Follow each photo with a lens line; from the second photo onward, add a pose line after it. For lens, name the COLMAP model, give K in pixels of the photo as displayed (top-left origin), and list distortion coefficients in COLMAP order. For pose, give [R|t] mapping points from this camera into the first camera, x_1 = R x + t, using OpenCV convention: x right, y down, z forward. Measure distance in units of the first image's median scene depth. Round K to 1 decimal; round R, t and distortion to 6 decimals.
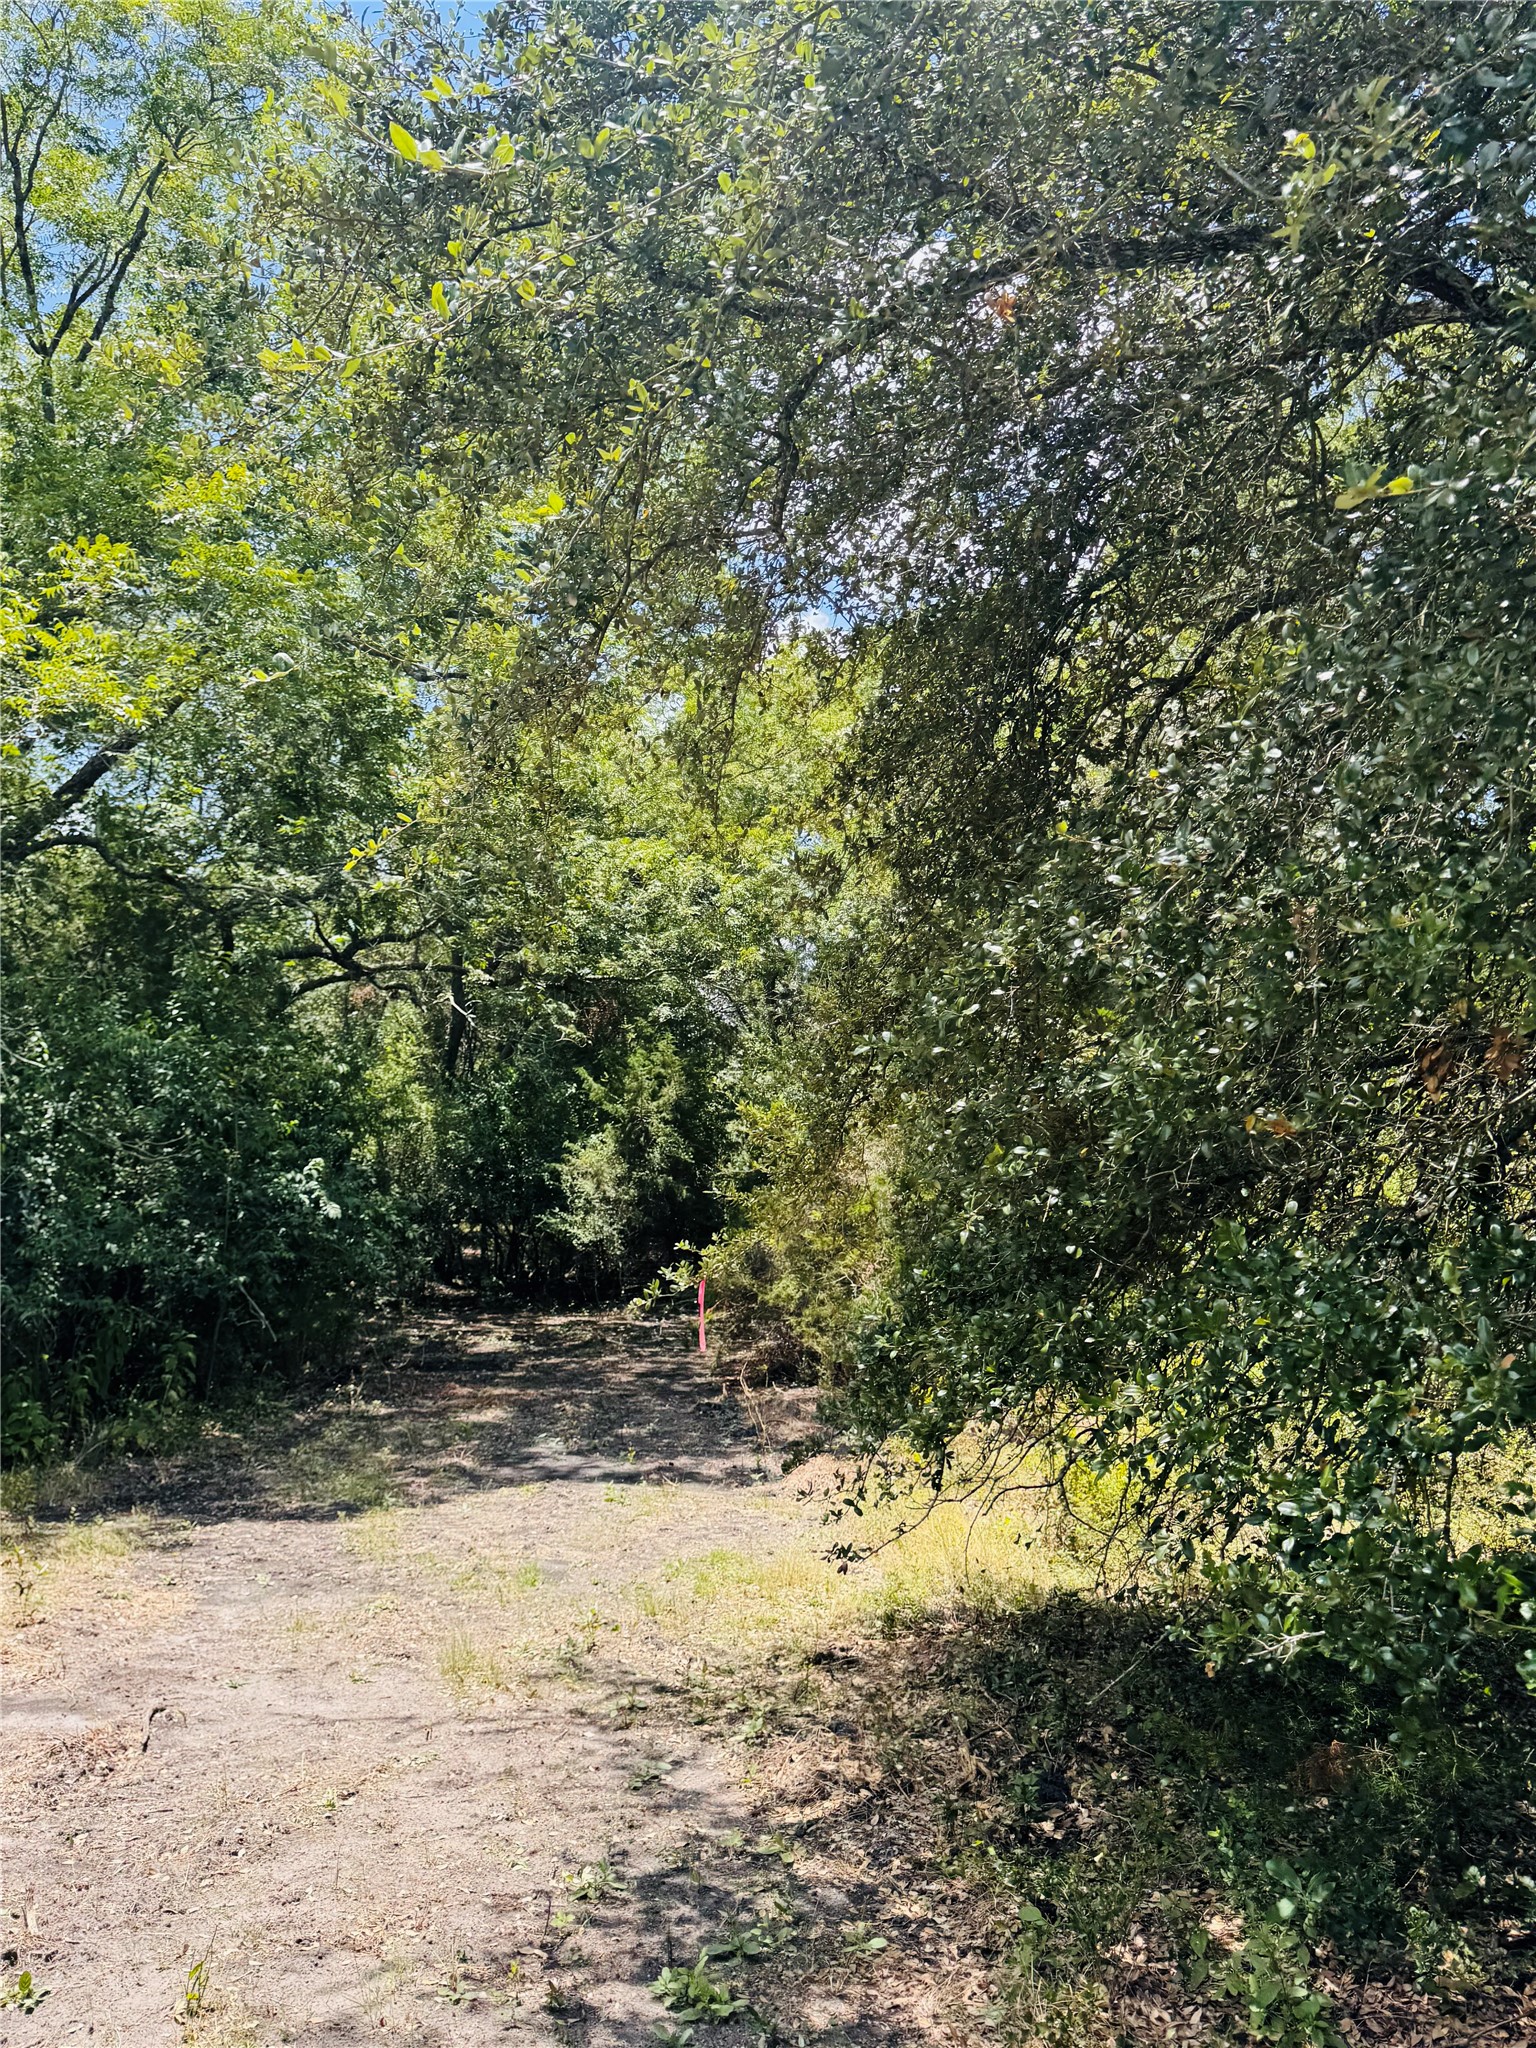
lens RADIAL K [[1276.8, 0, 771.7], [0, 1276.8, 1046.7], [0, 0, 1]] dist [-0.005505, -0.002439]
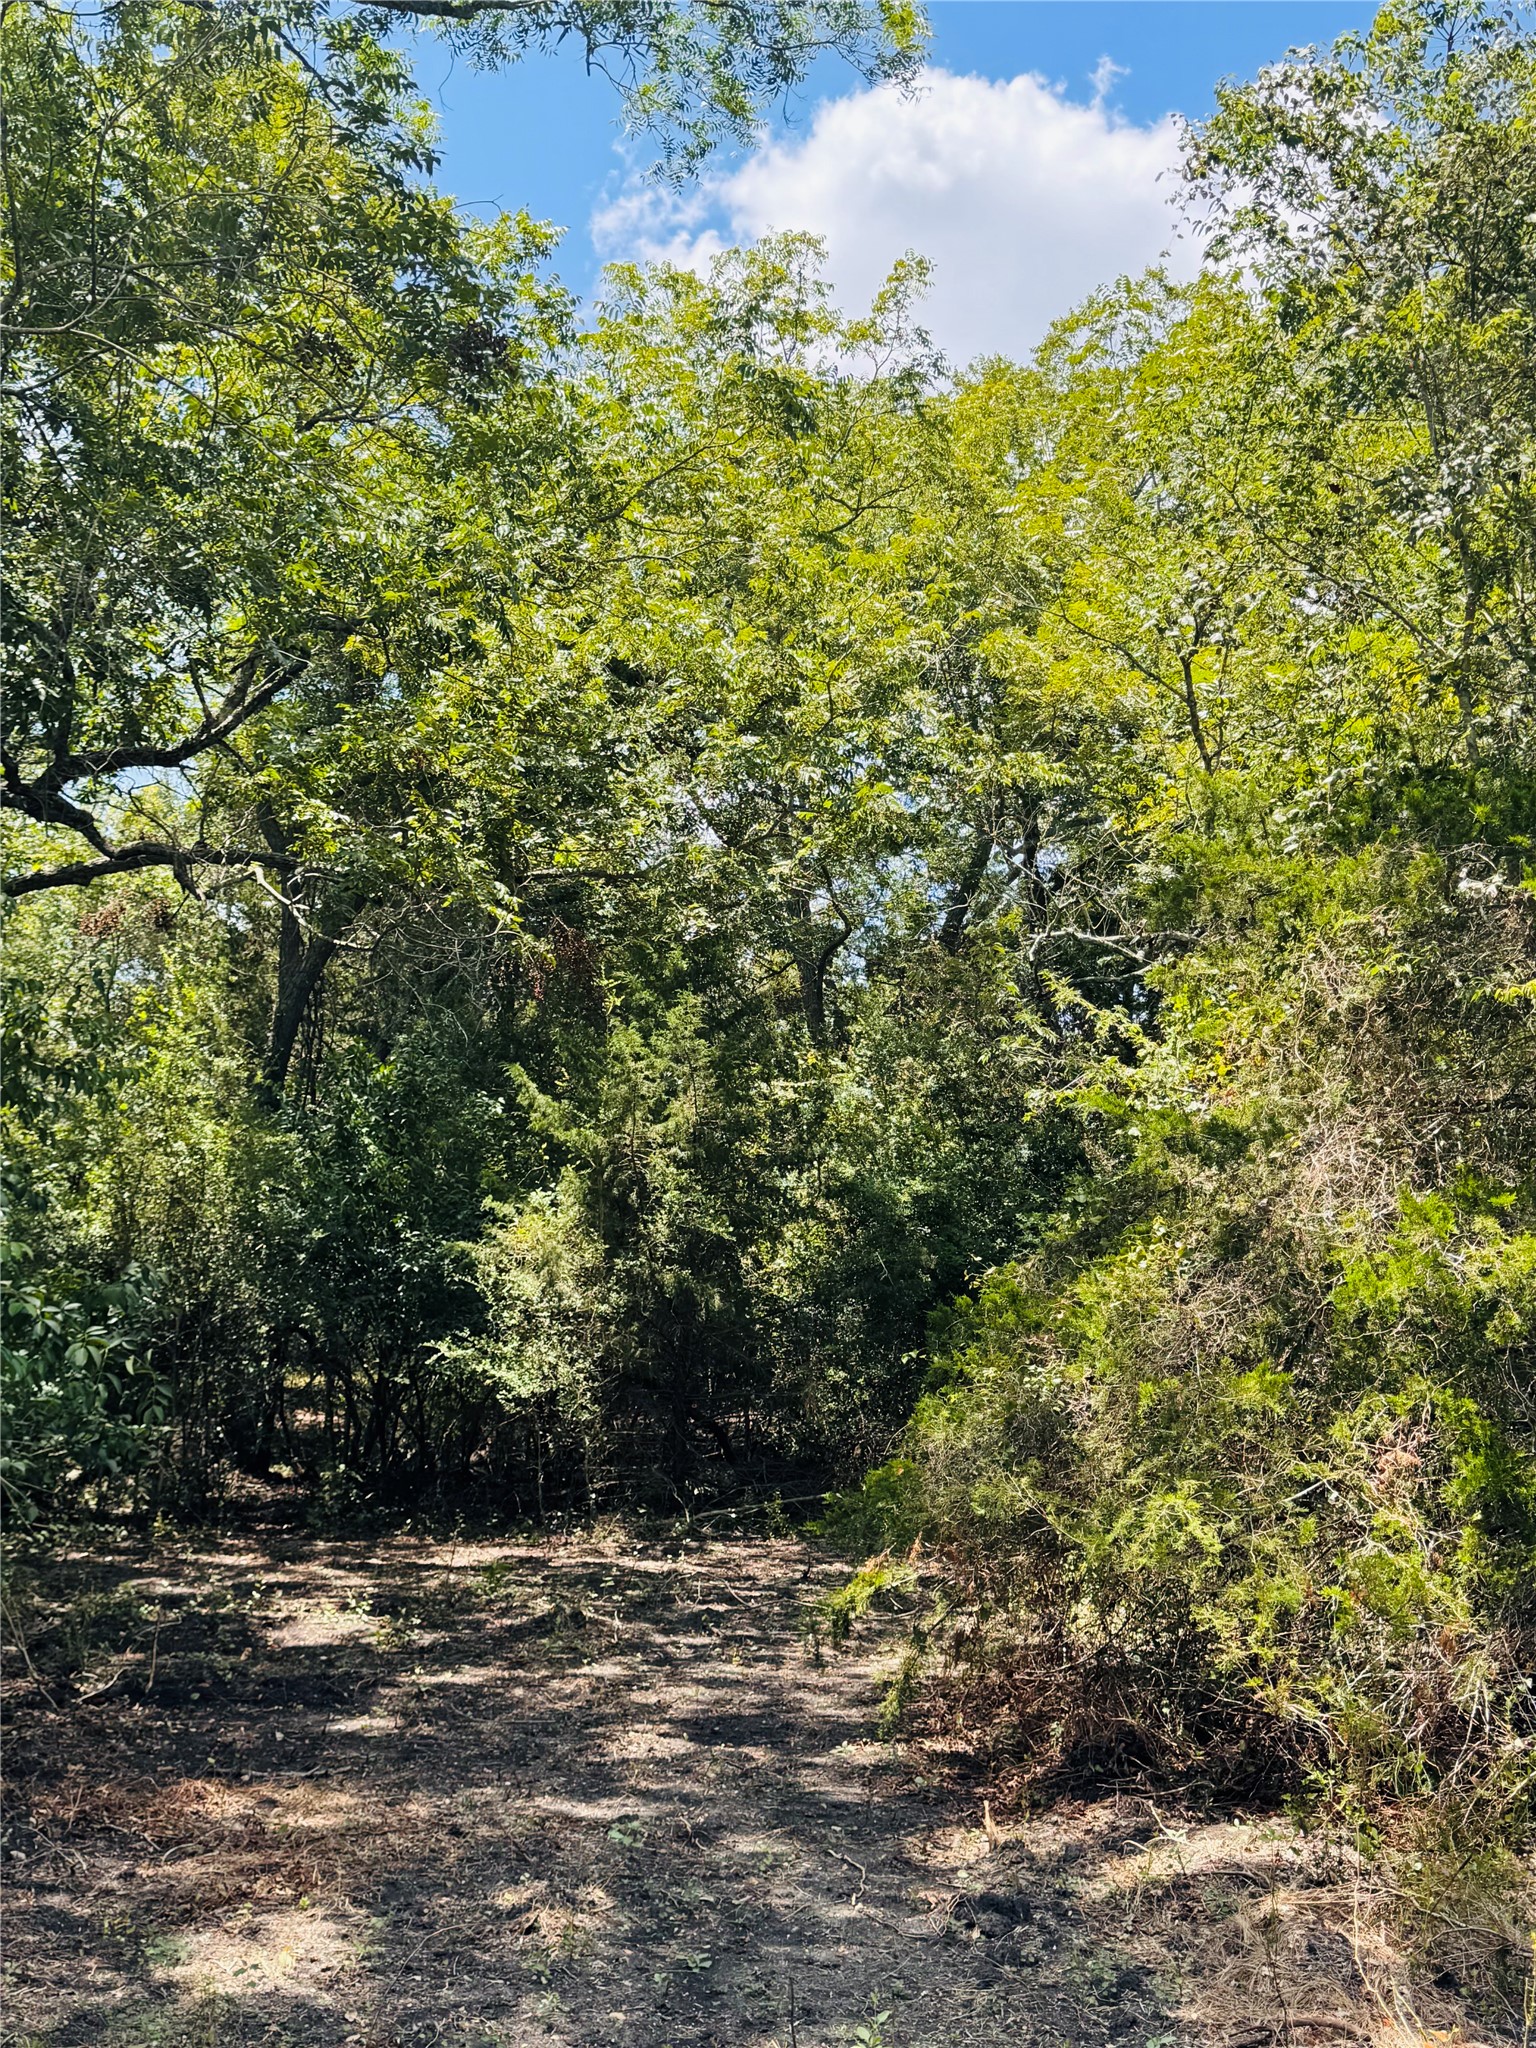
lens RADIAL K [[1685.4, 0, 763.9], [0, 1685.4, 1023.6], [0, 0, 1]] dist [-0.002969, -0.000328]
pose [[0.999762, 0.009390, 0.019682, -0.068133], [-0.007920, 0.997268, -0.073443, 0.056991], [-0.020318, 0.073270, 0.997105, 0.338292]]
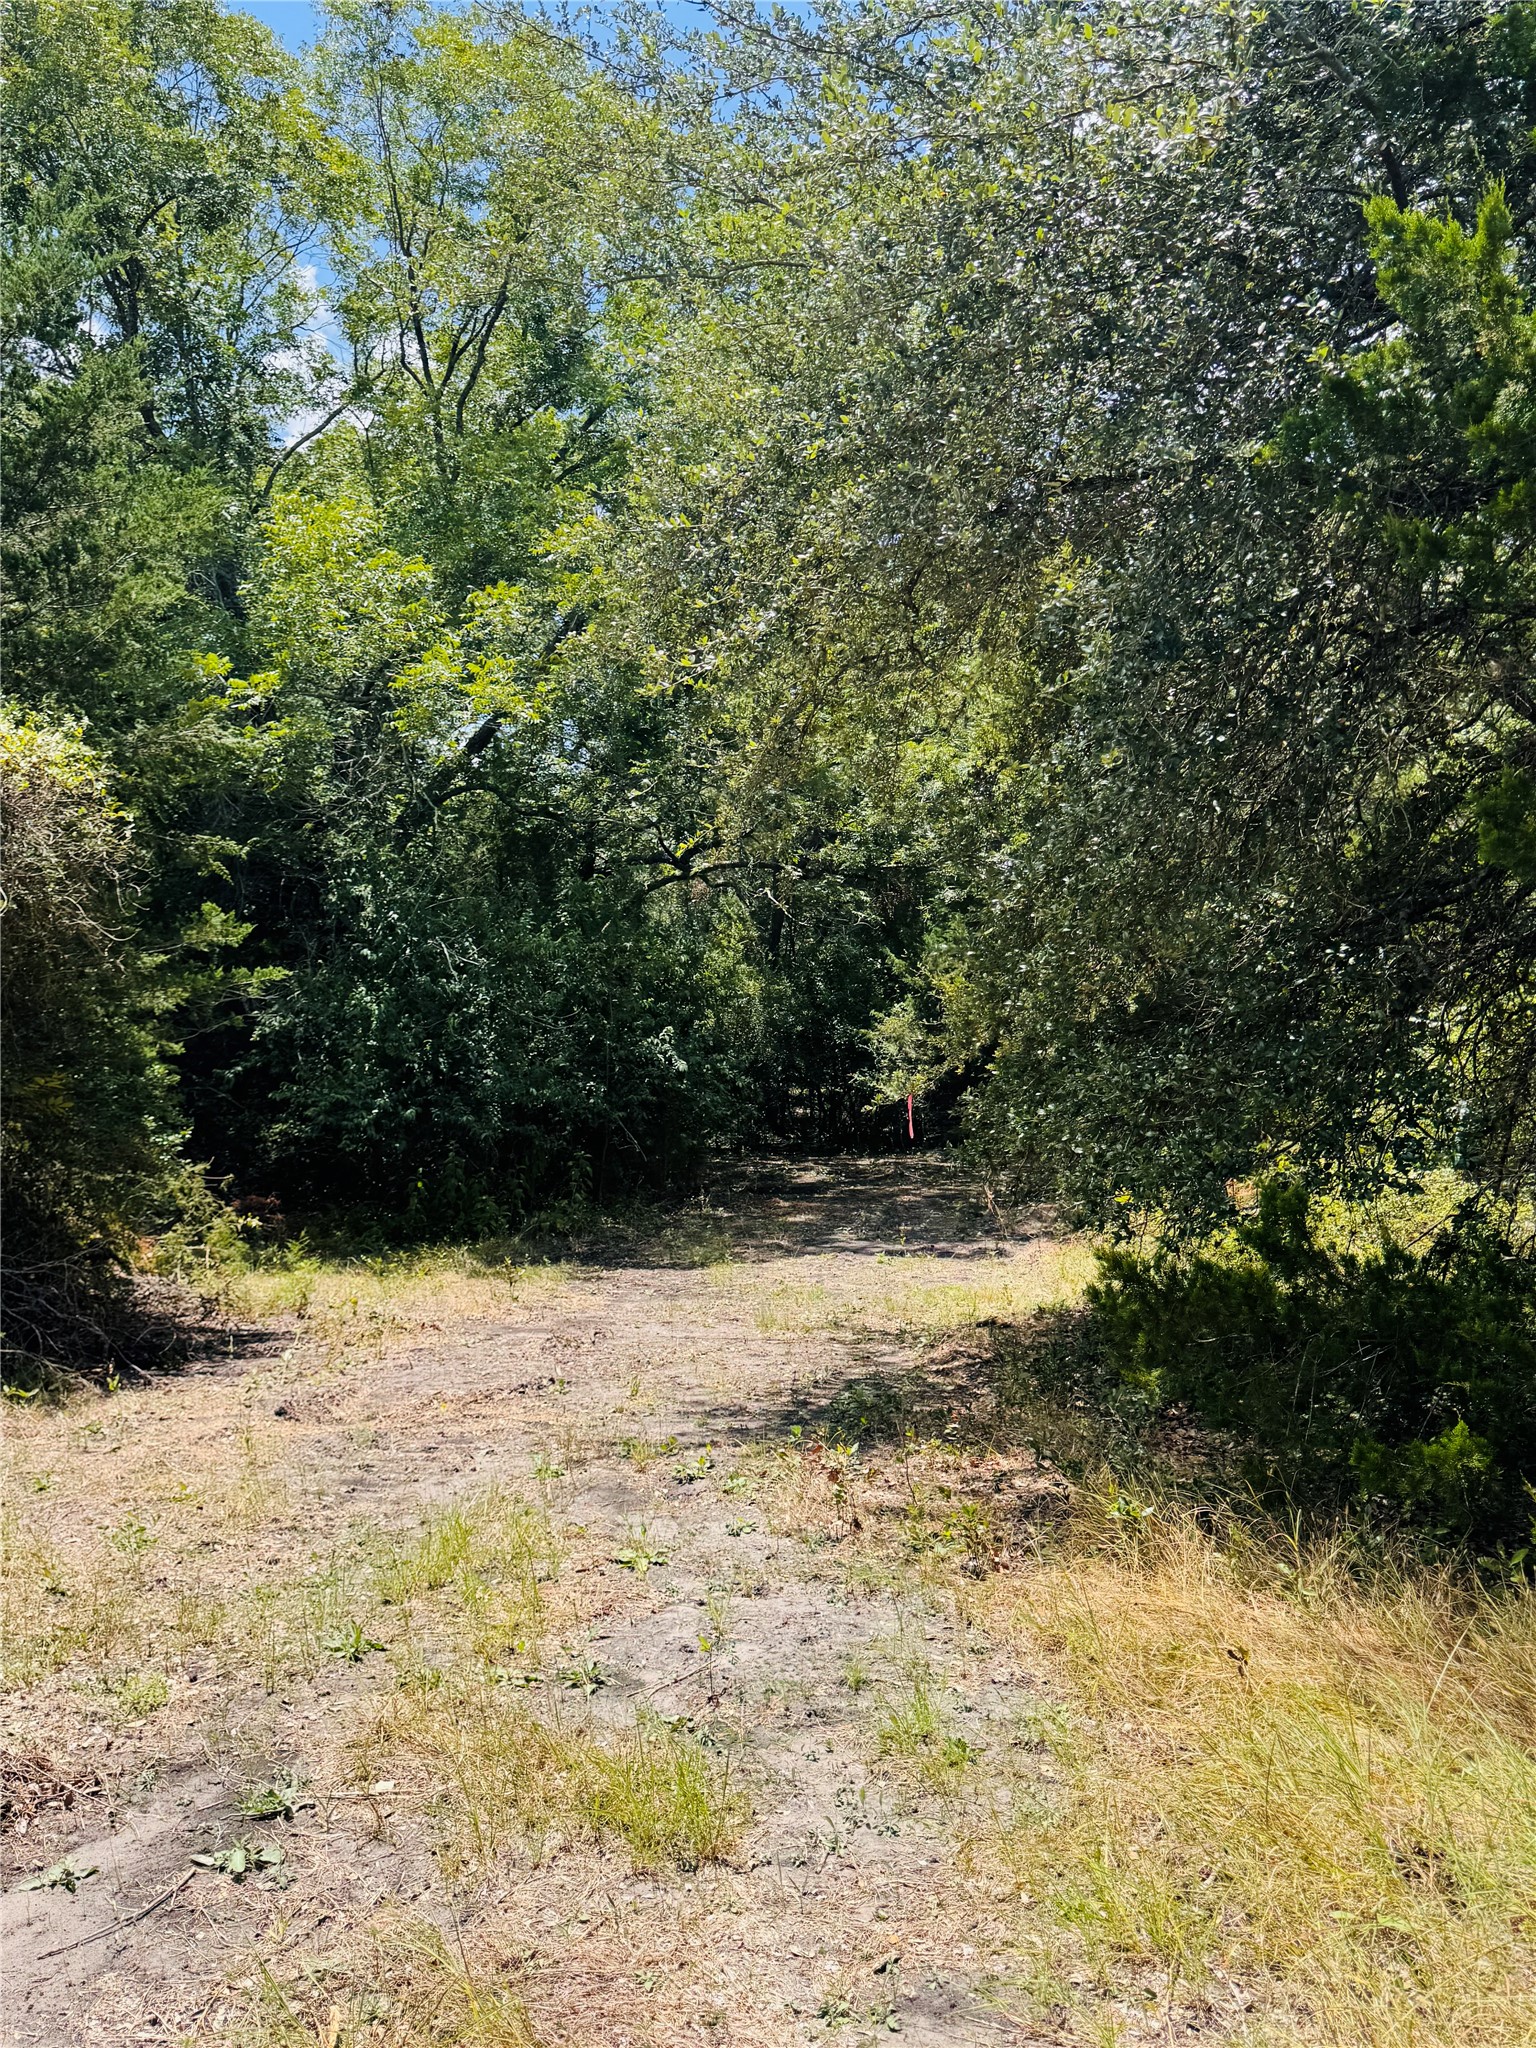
lens RADIAL K [[1276.8, 0, 771.7], [0, 1276.8, 1046.7], [0, 0, 1]] dist [-0.005505, -0.002439]
pose [[0.966160, -0.017988, -0.257317, 0.051175], [0.043458, 0.994657, 0.093638, -0.005519], [0.254258, -0.101652, 0.961780, -0.145946]]
